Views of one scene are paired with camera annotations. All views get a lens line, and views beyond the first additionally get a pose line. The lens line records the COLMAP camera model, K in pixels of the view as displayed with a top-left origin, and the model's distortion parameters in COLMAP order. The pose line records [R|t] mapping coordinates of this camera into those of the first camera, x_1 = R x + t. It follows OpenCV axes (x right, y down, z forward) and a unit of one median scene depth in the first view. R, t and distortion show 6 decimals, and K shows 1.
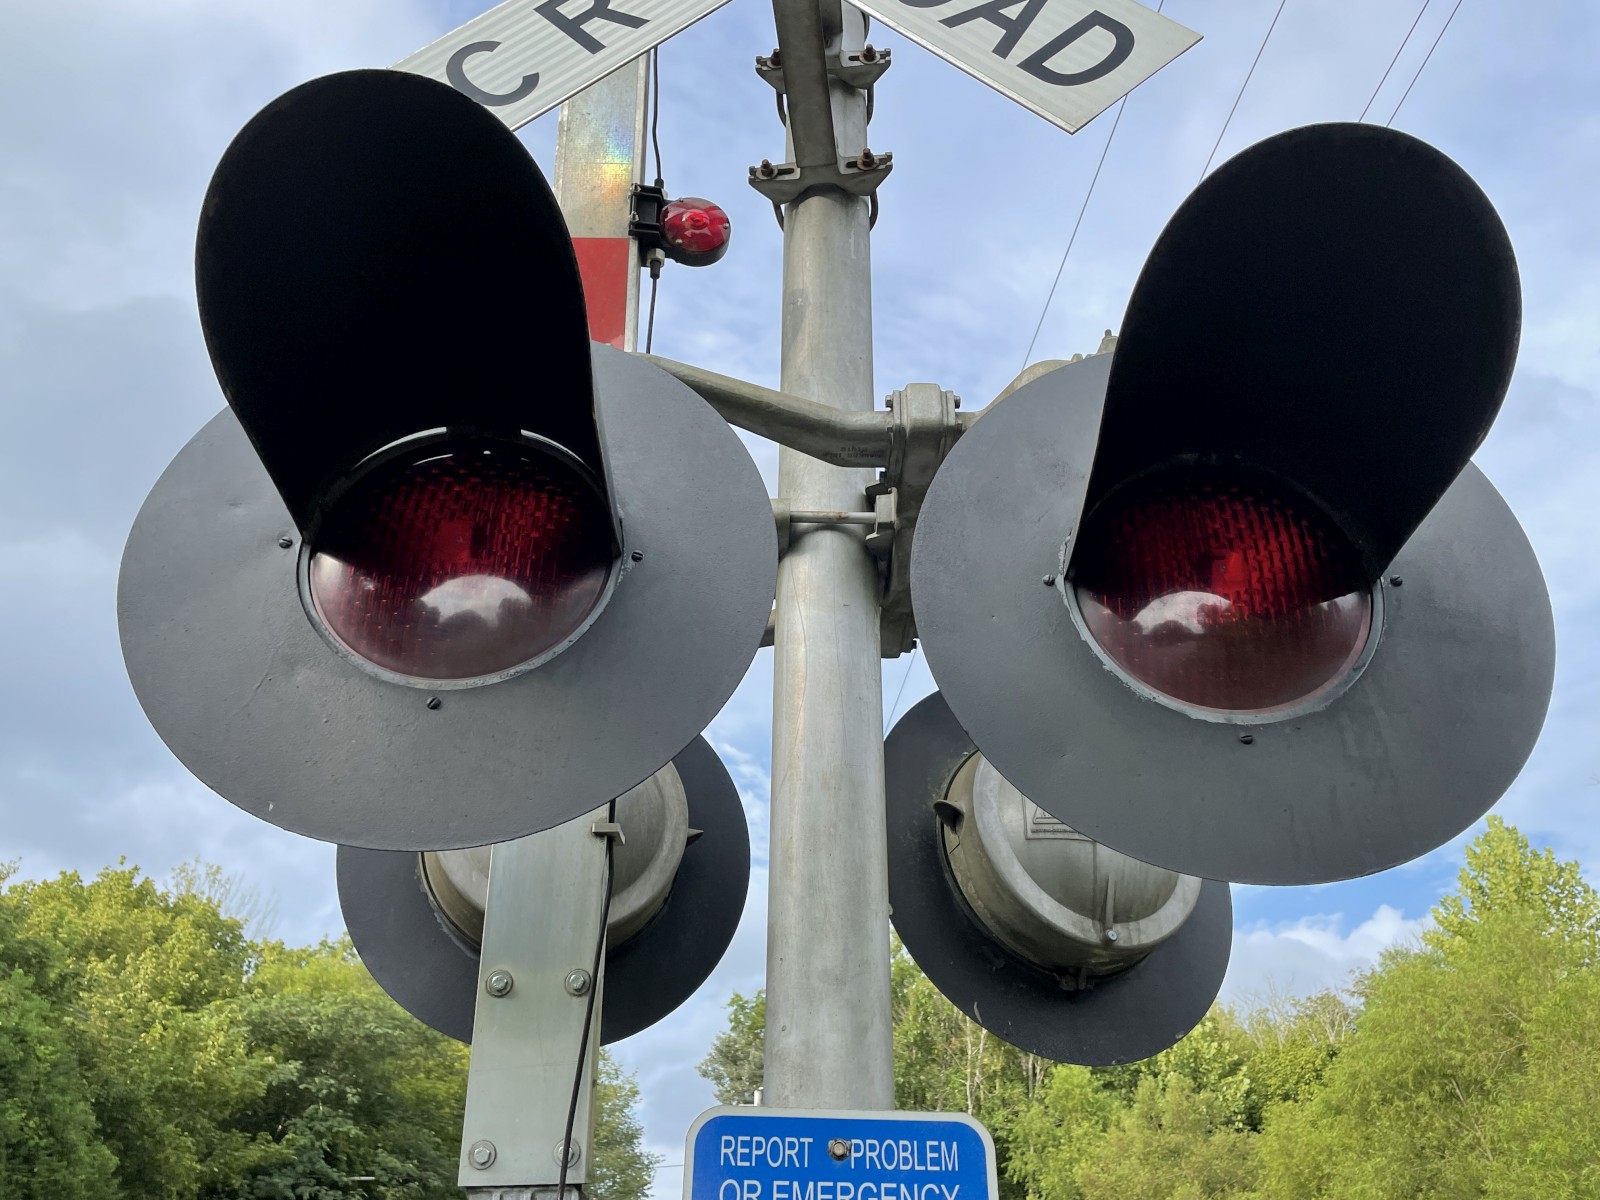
lens RADIAL K [[1246.6, 0, 804.6], [0, 1246.6, 590.1], [0, 0, 1]] dist [0.094513, -0.118048]
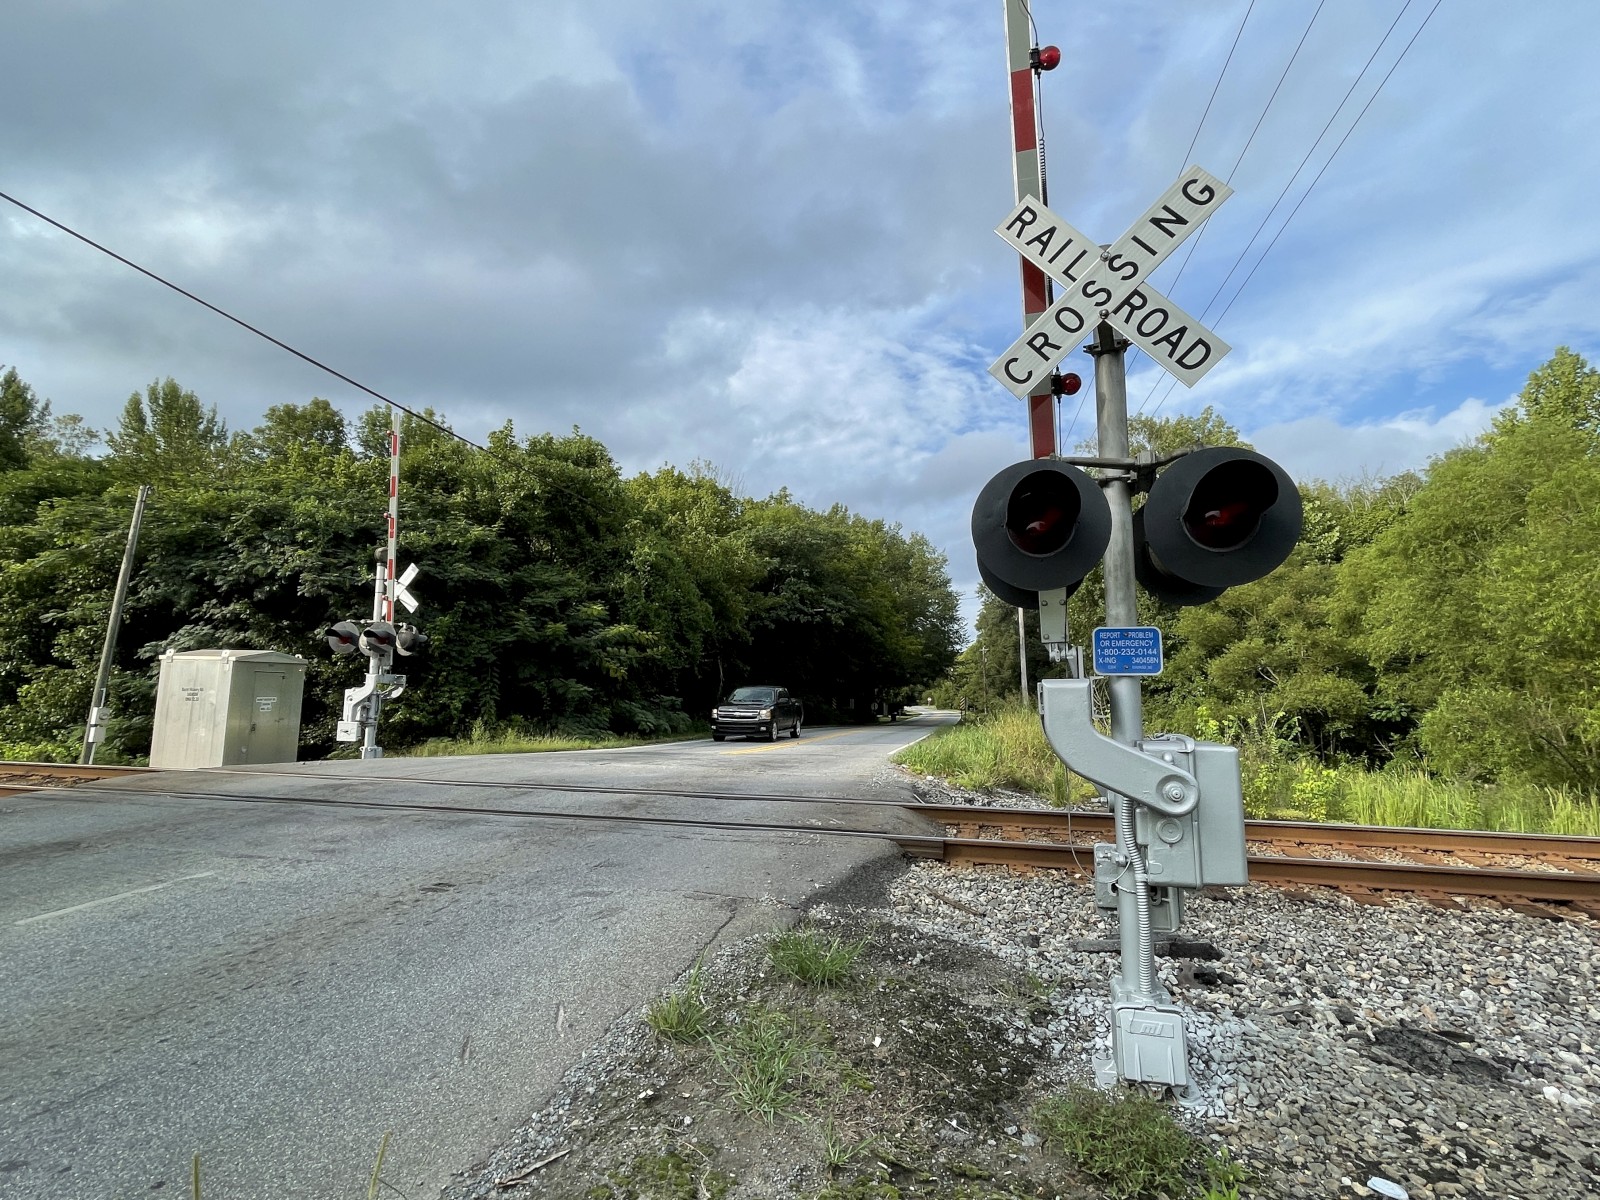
lens RADIAL K [[780.1, 0, 805.7], [0, 780.1, 598.5], [0, 0, 1]] dist [-0.001631, -0.000940]
pose [[0.956067, -0.041761, -0.290158, -0.164141], [0.158969, 0.905485, 0.393479, -0.631894], [0.246302, -0.422319, 0.872343, -1.110166]]
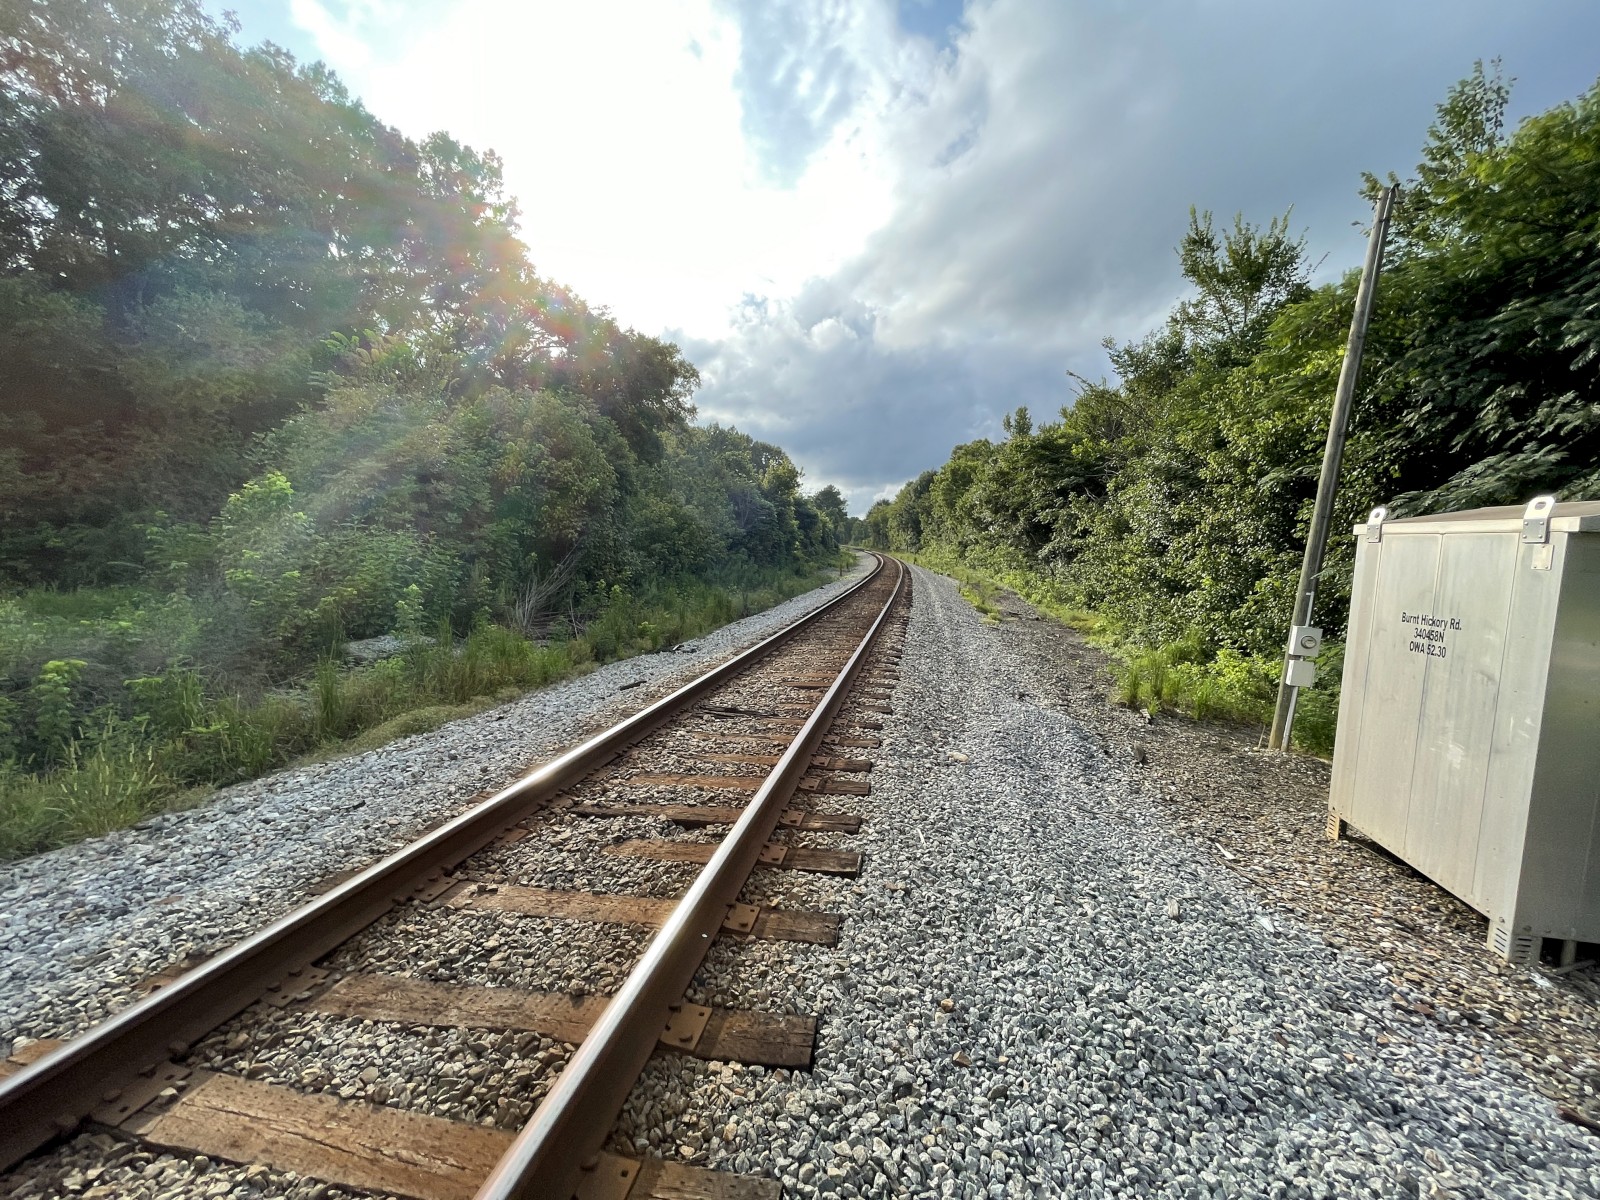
lens RADIAL K [[647.3, 0, 805.3], [0, 647.3, 600.1], [0, 0, 1]] dist [-0.000514, -0.000073]
pose [[-0.283789, 0.058759, -0.957085, -5.785018], [0.468897, 0.879147, -0.085060, 1.469330], [0.836420, -0.472914, -0.277045, 2.765977]]
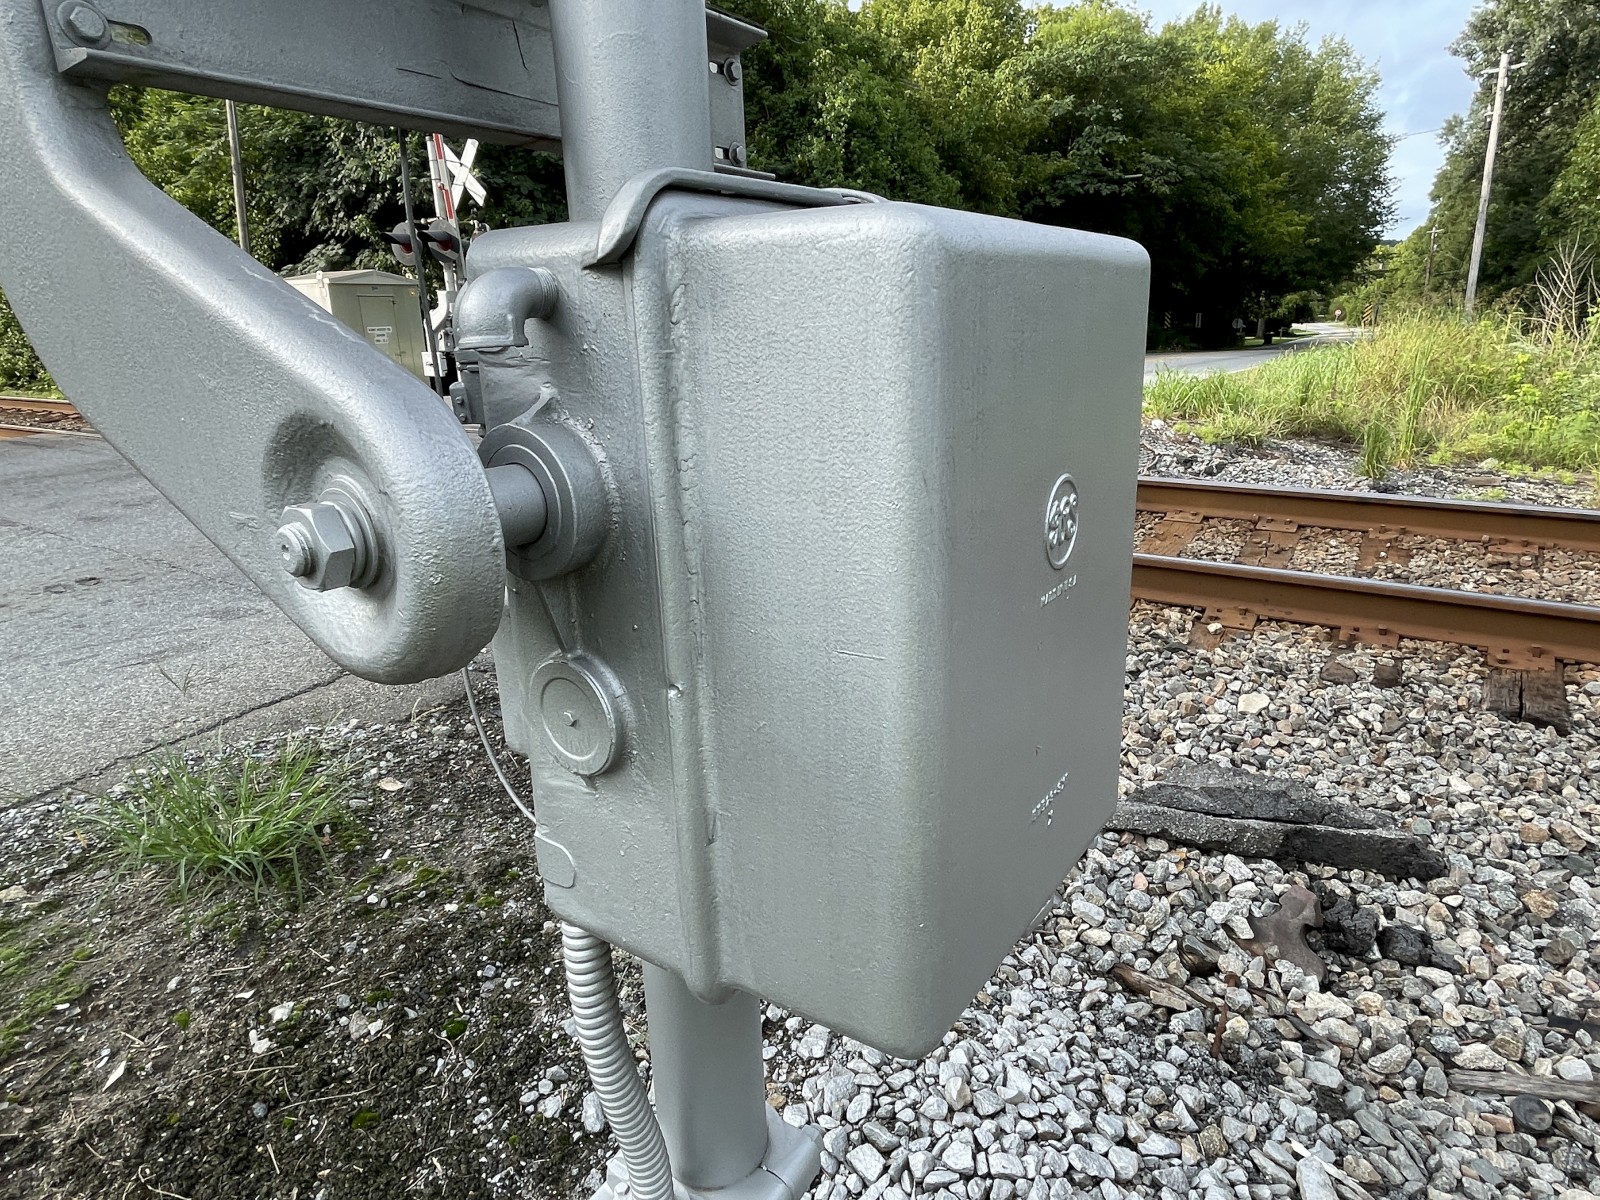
lens RADIAL K [[925.4, 0, 804.7], [0, 925.4, 598.6], [0, 0, 1]] dist [-0.002271, -0.002088]
pose [[0.794045, 0.141300, -0.591208, 0.356425], [0.350917, 0.687607, 0.635652, 0.357829], [0.496337, -0.712201, 0.496406, 0.214645]]
